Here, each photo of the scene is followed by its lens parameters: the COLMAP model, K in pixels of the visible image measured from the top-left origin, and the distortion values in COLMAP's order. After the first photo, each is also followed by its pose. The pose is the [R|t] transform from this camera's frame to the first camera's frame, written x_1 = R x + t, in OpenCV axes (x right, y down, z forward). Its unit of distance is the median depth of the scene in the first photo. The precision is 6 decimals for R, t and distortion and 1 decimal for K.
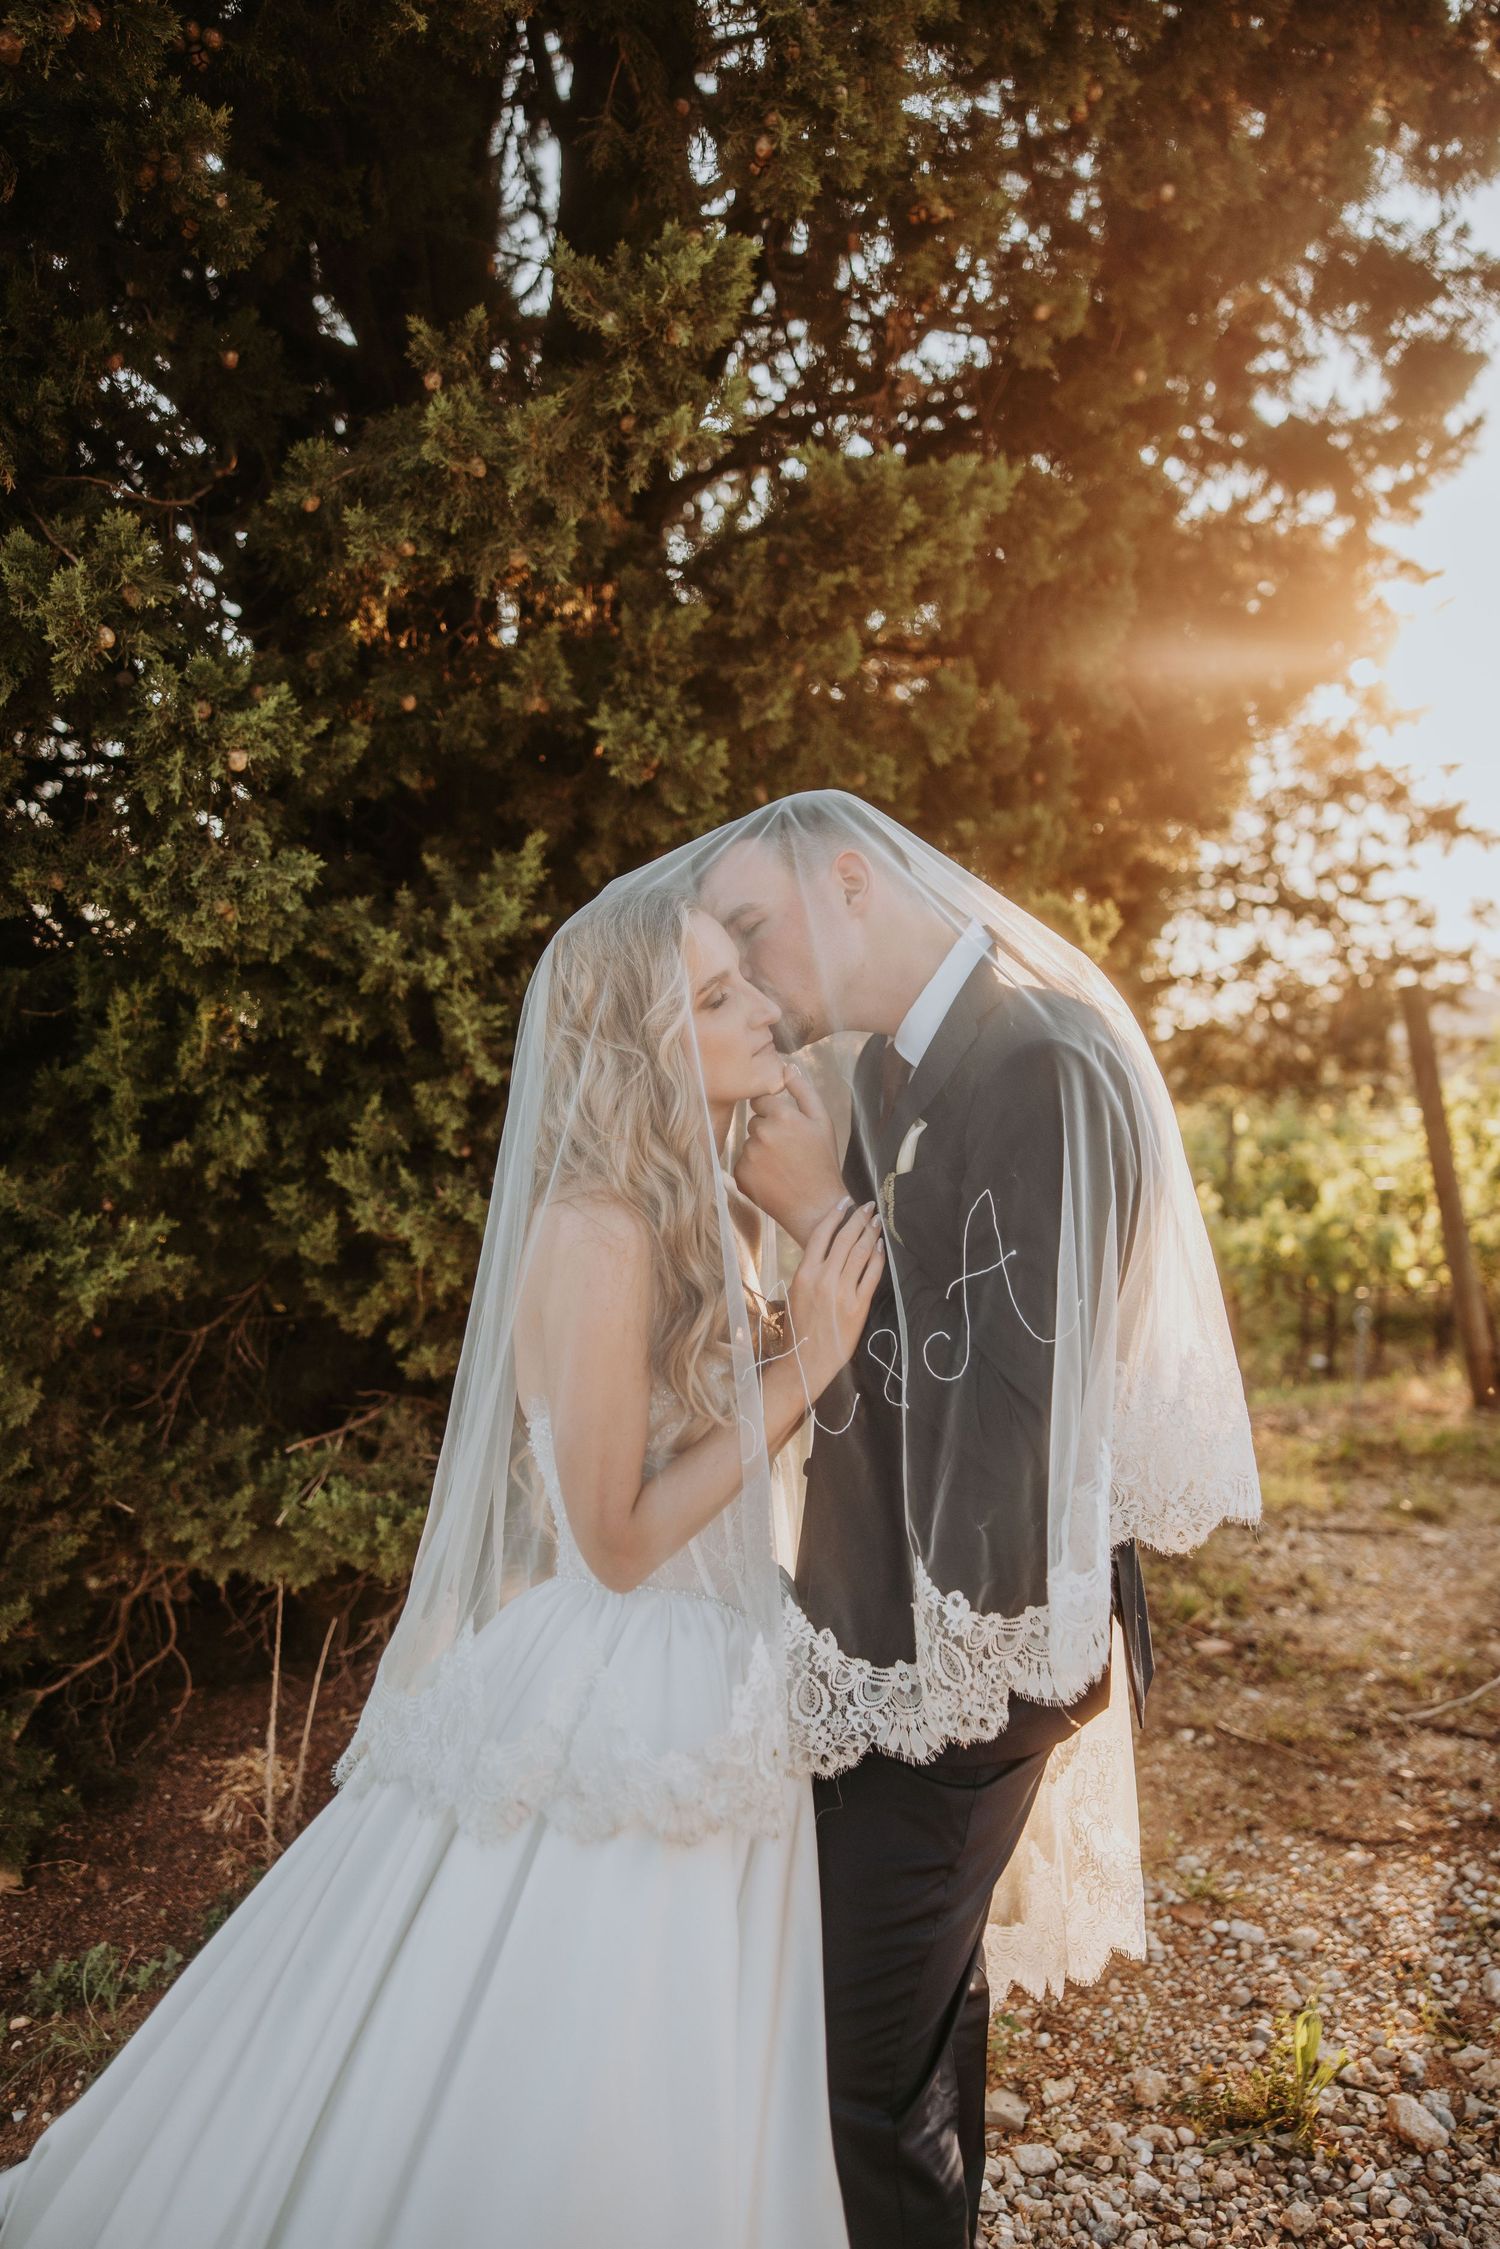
lens RADIAL K [[1790.0, 0, 750.0], [0, 1790.0, 1124.5], [0, 0, 1]] dist [0.004771, 0.002326]
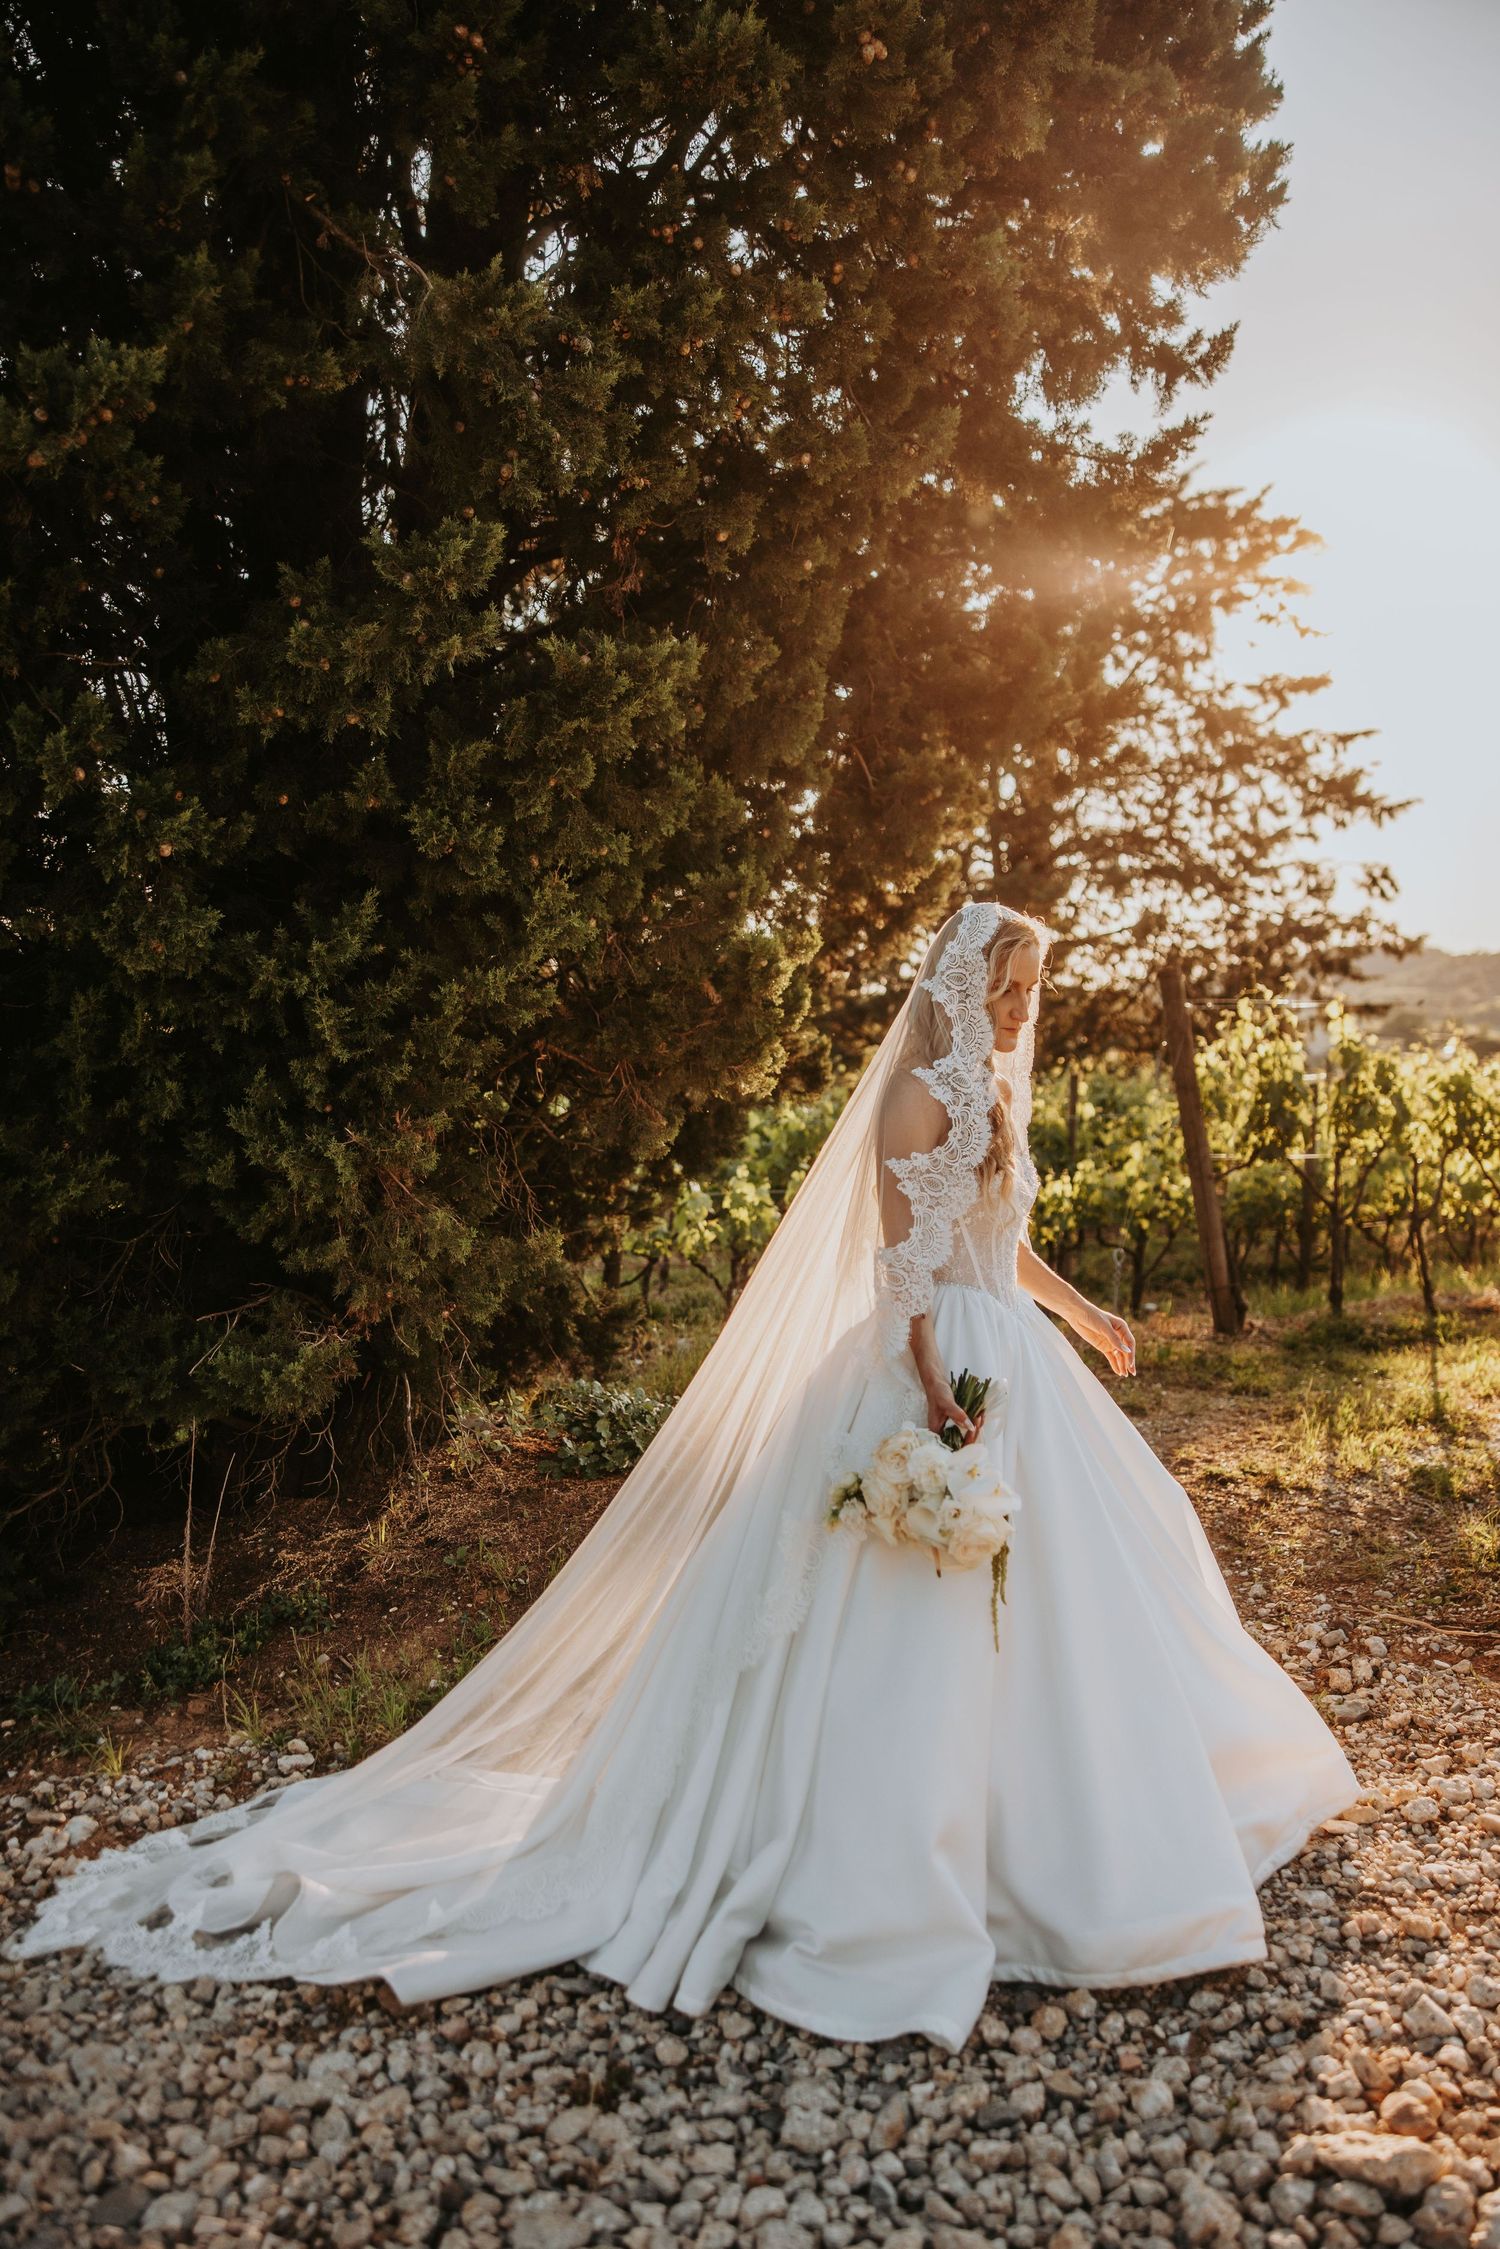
lens RADIAL K [[1807.4, 0, 761.5], [0, 1807.4, 1158.9], [0, 0, 1]] dist [0.006385, 0.001544]
pose [[0.998615, 0.007855, 0.052027, 0.074243], [-0.010068, 0.999050, 0.042398, -0.006194], [-0.051644, -0.042863, 0.997745, -0.299260]]
